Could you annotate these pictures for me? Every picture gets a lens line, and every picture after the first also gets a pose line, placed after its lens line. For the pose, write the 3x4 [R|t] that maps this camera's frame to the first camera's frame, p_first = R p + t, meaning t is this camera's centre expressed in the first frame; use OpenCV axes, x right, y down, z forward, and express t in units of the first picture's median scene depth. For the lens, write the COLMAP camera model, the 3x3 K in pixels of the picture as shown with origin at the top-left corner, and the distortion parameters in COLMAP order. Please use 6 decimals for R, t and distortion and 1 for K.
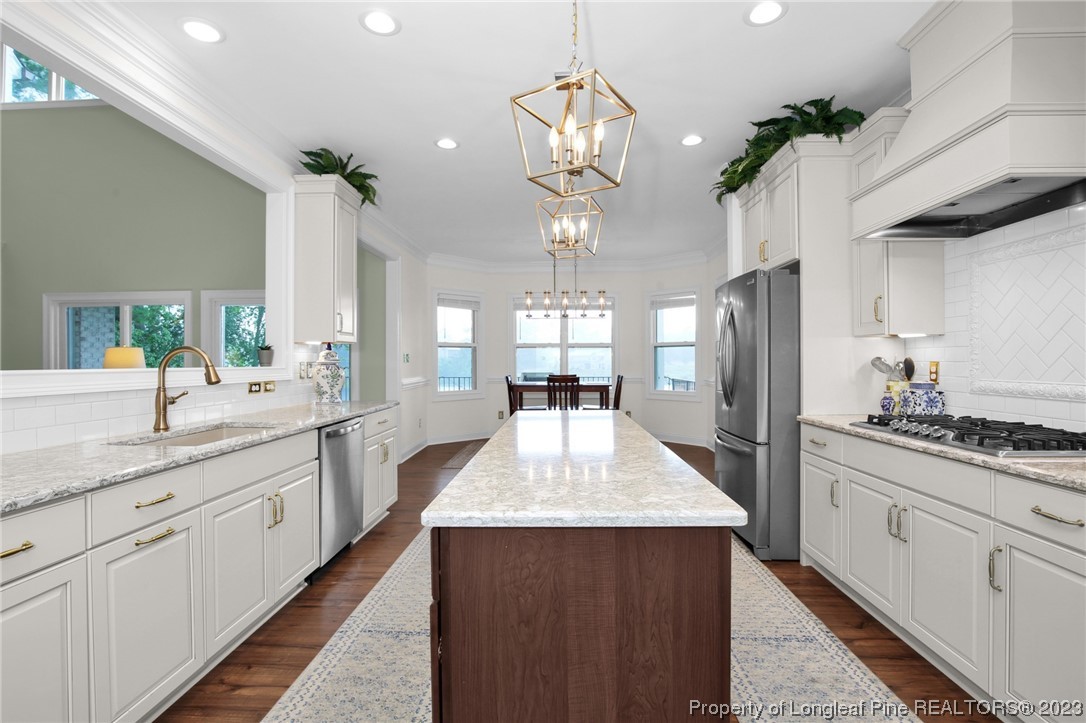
lens RADIAL K [[512.6, 0, 538.8], [0, 512.6, 356.8], [0, 0, 1]] dist [-0.030049, 0.000770]
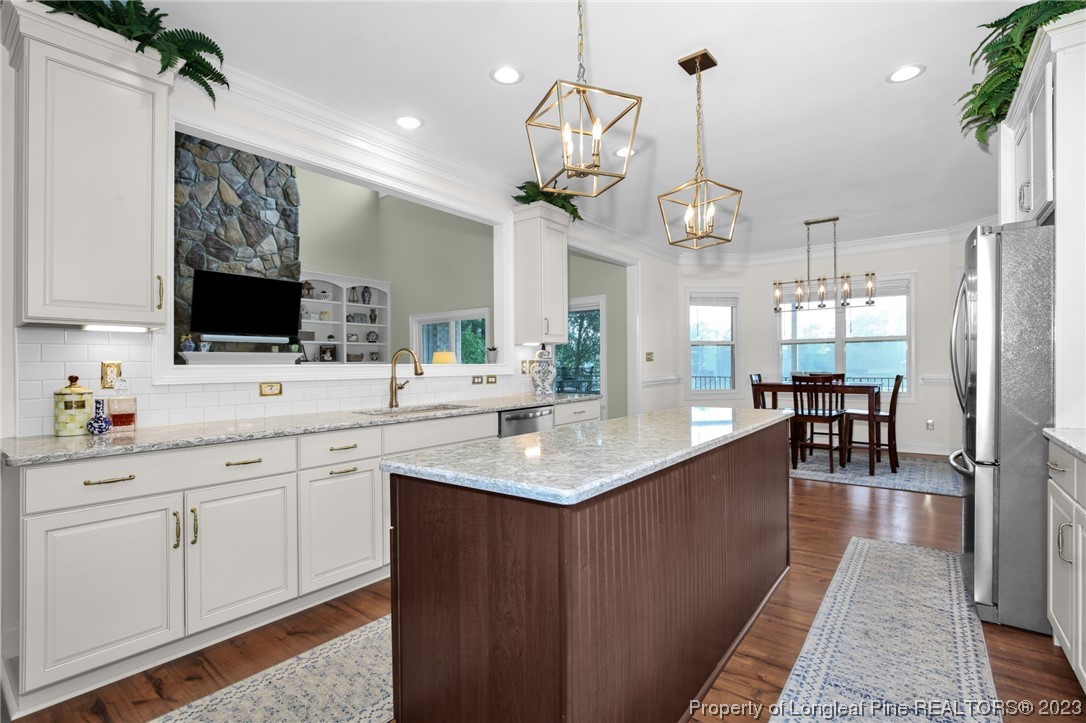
lens RADIAL K [[503.7, 0, 542.0], [0, 503.7, 365.8], [0, 0, 1]] dist [-0.023262, 0.000641]
pose [[0.816431, -0.004195, -0.577427, 0.345571], [0.012908, 0.999856, 0.010986, 0.014112], [0.577298, -0.016423, 0.816368, 0.053210]]
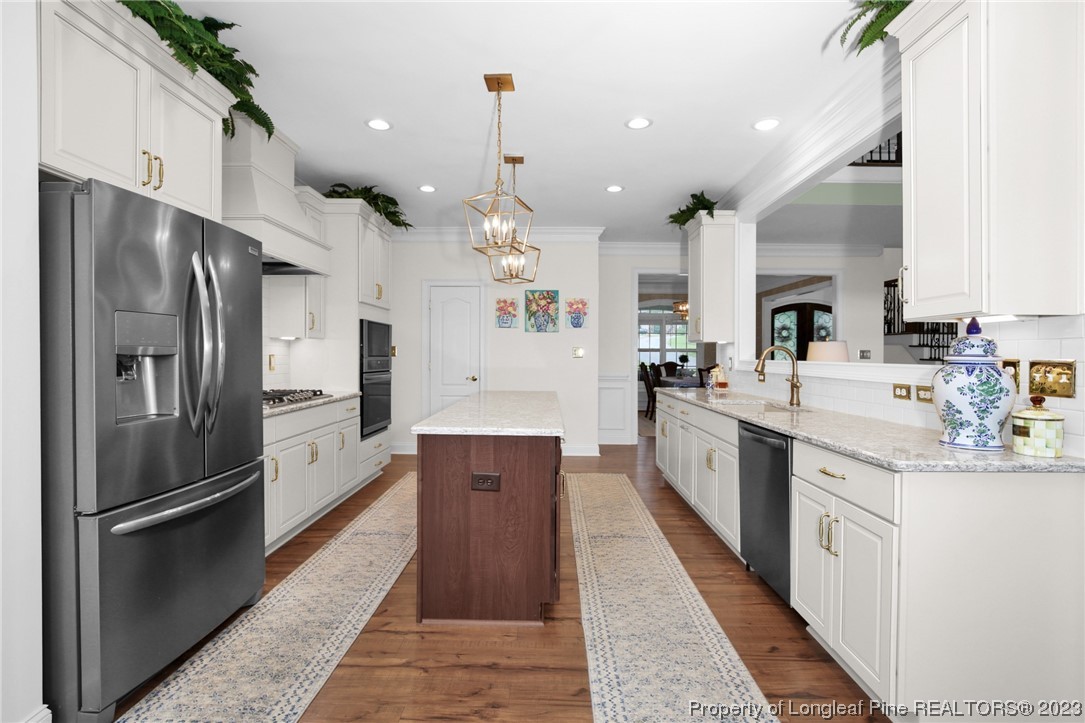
lens RADIAL K [[503.2, 0, 541.5], [0, 503.2, 365.8], [0, 0, 1]] dist [-0.023262, 0.000641]
pose [[-0.999638, -0.000580, -0.026881, 0.003212], [-0.000898, 0.999930, 0.011827, 0.014779], [0.026872, 0.011847, -0.999569, 1.898591]]
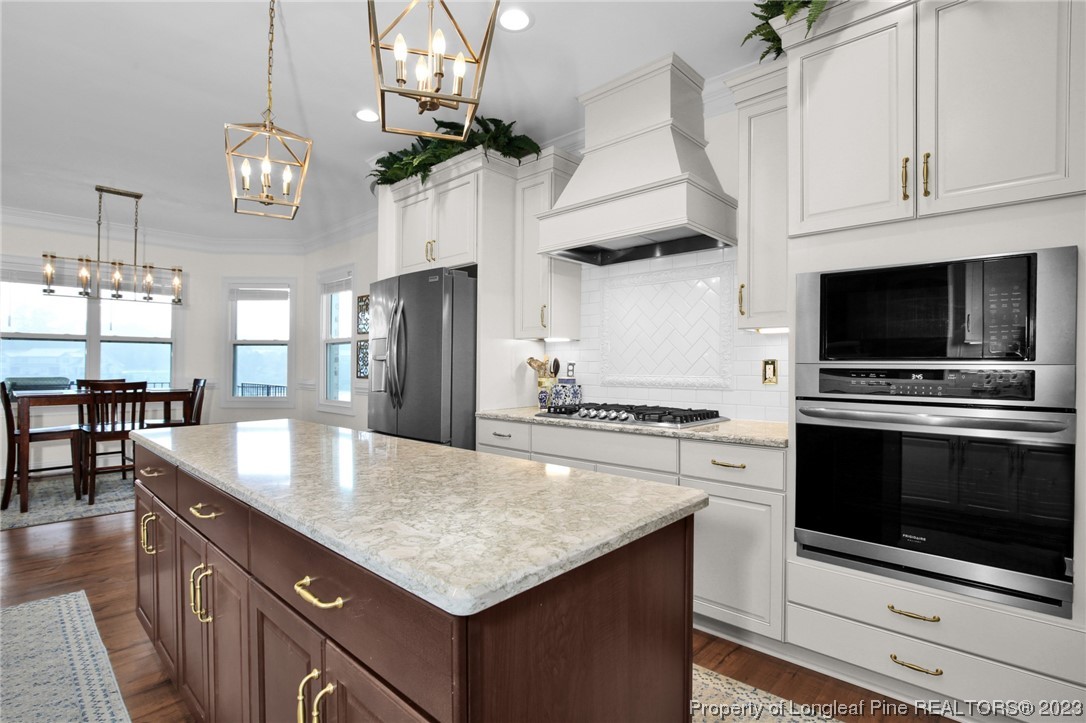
lens RADIAL K [[520.7, 0, 537.5], [0, 520.7, 359.8], [0, 0, 1]] dist [-0.034261, 0.008351]
pose [[0.652421, 0.014881, 0.757710, -0.230830], [-0.012332, 0.999883, -0.009019, 0.016915], [-0.757756, -0.003460, 0.652529, 0.207489]]
